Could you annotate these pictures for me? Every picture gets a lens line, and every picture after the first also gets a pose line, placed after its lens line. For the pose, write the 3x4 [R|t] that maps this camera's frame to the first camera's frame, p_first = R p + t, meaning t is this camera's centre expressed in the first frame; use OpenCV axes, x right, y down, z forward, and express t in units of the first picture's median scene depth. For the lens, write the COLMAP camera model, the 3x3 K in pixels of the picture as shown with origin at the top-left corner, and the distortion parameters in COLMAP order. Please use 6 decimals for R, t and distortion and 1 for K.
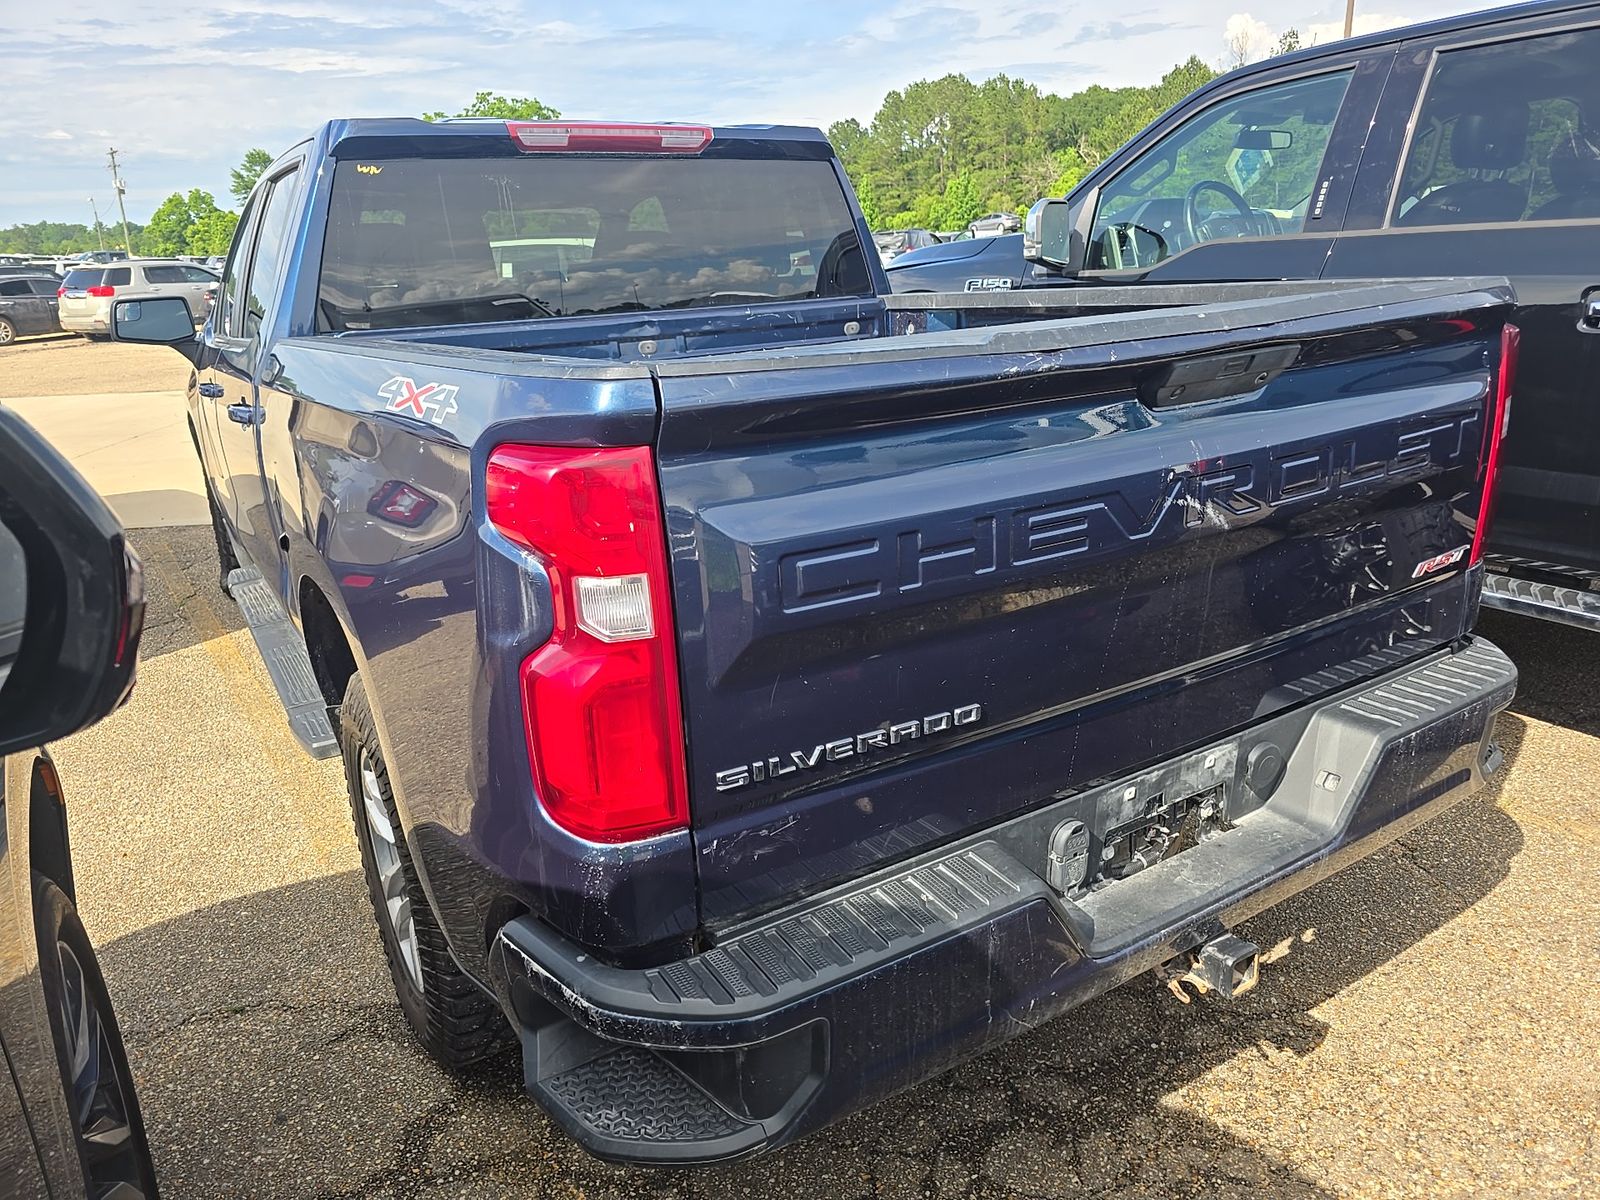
lens RADIAL K [[1058.1, 0, 791.0], [0, 1058.1, 605.4], [0, 0, 1]] dist [0.046415, -0.051041]
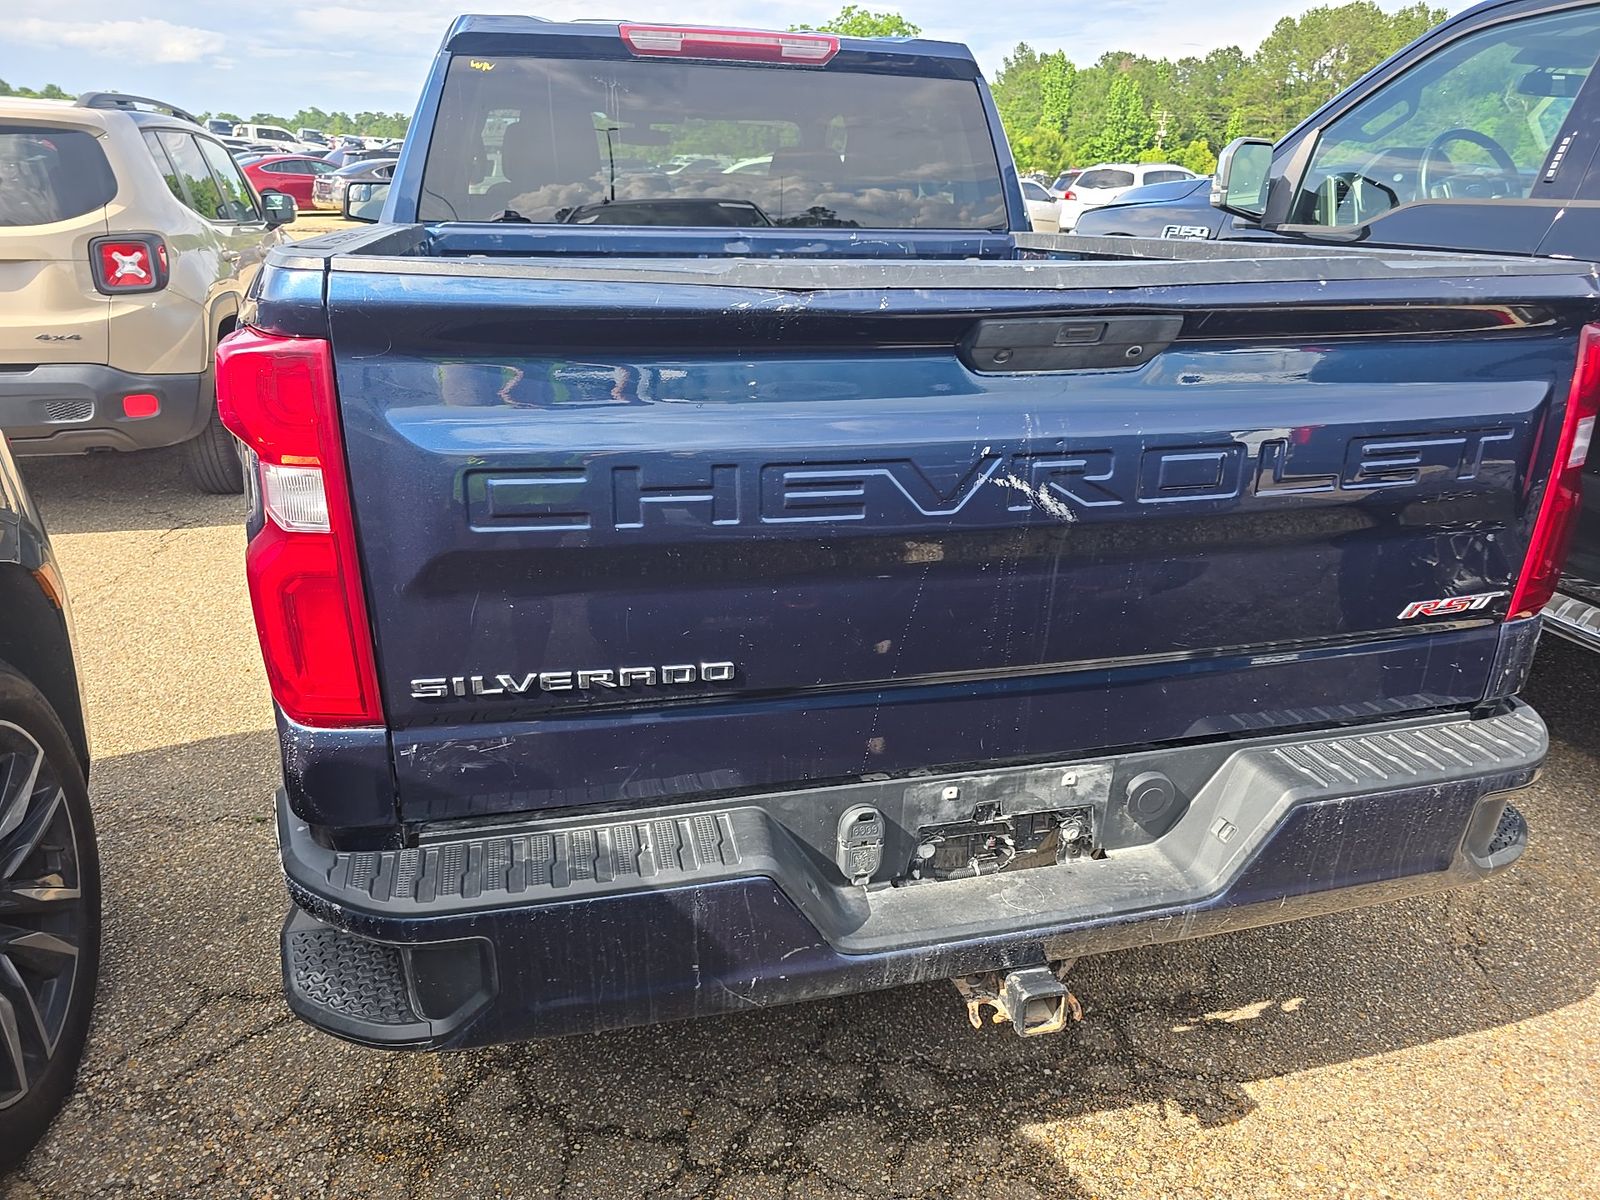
lens RADIAL K [[1053.0, 0, 800.0], [0, 1053.0, 600.0], [0, 0, 1]] dist [0.051002, -0.051659]
pose [[0.955130, 0.167985, -0.243941, 0.363185], [-0.153526, 0.985119, 0.077264, -0.035179], [0.253290, -0.036346, 0.966707, 0.087162]]
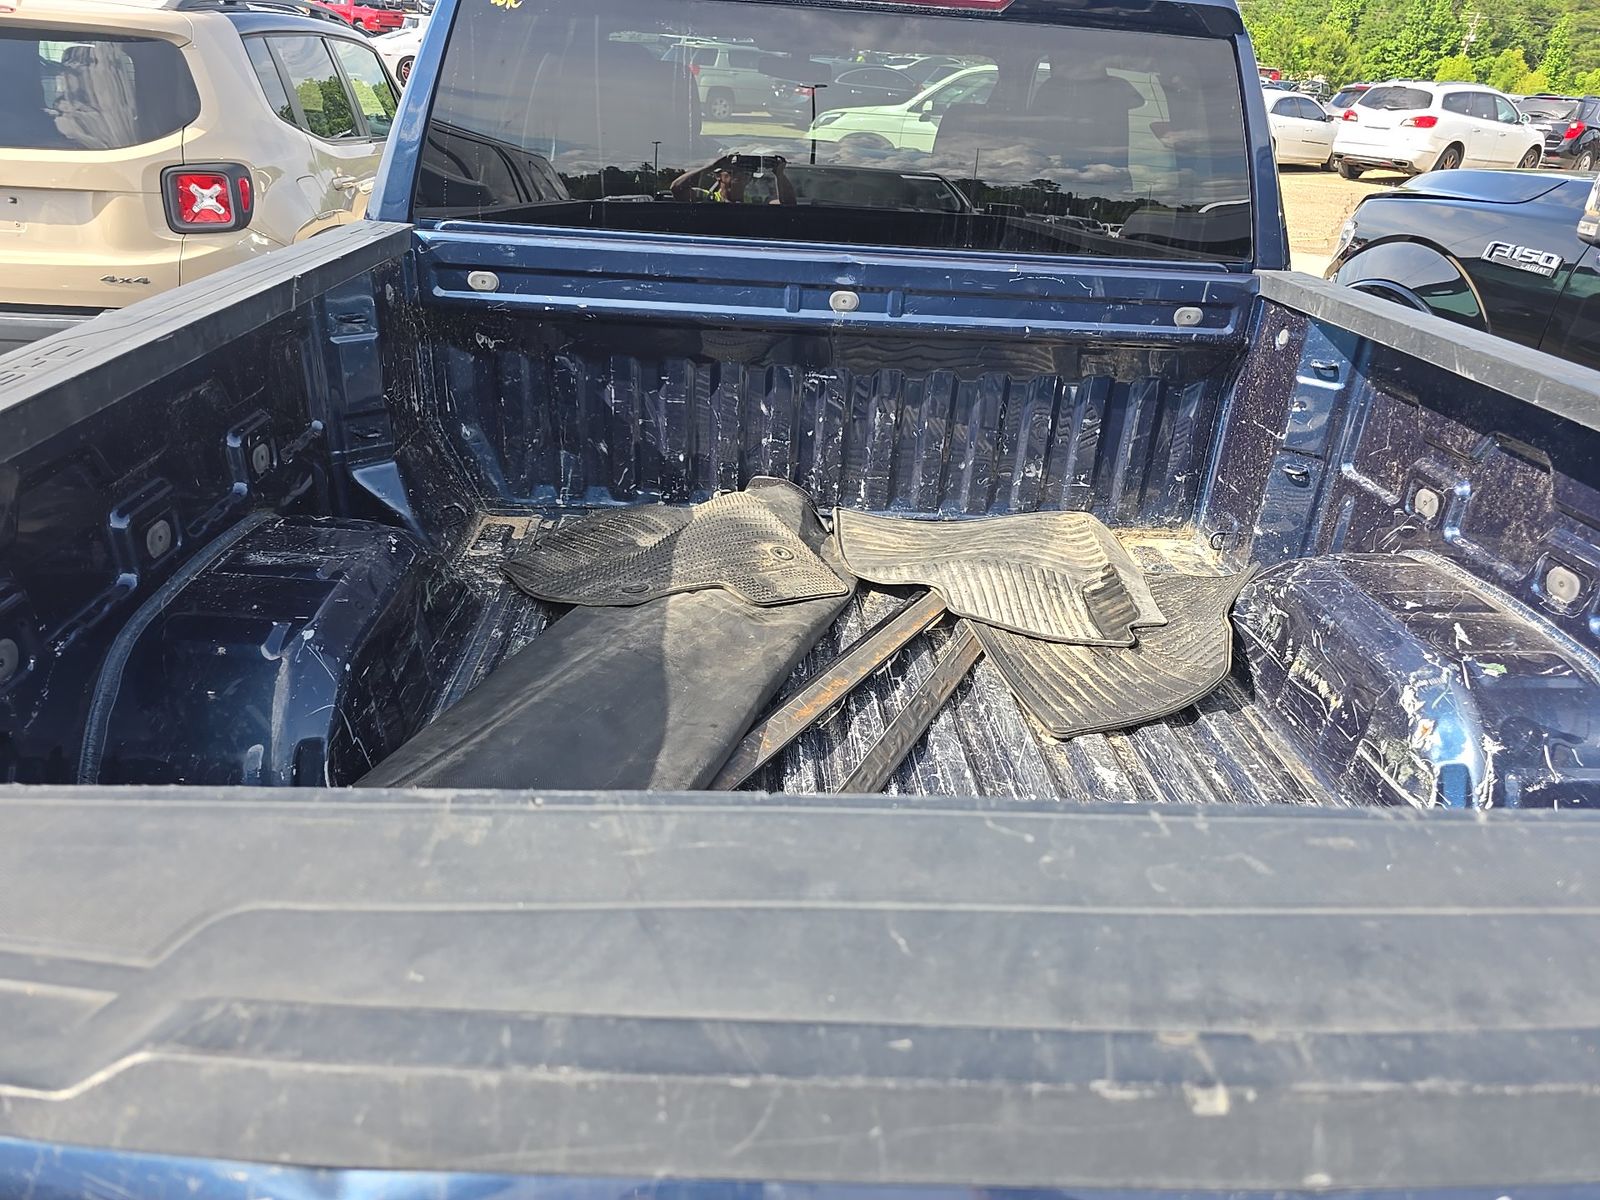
lens RADIAL K [[1043.3, 0, 806.0], [0, 1043.3, 598.1], [0, 0, 1]] dist [0.039416, -0.031051]
pose [[0.873856, 0.305372, -0.378318, 0.284213], [-0.245841, 0.948862, 0.198050, -0.318720], [0.419451, -0.080061, 0.904241, 0.594110]]
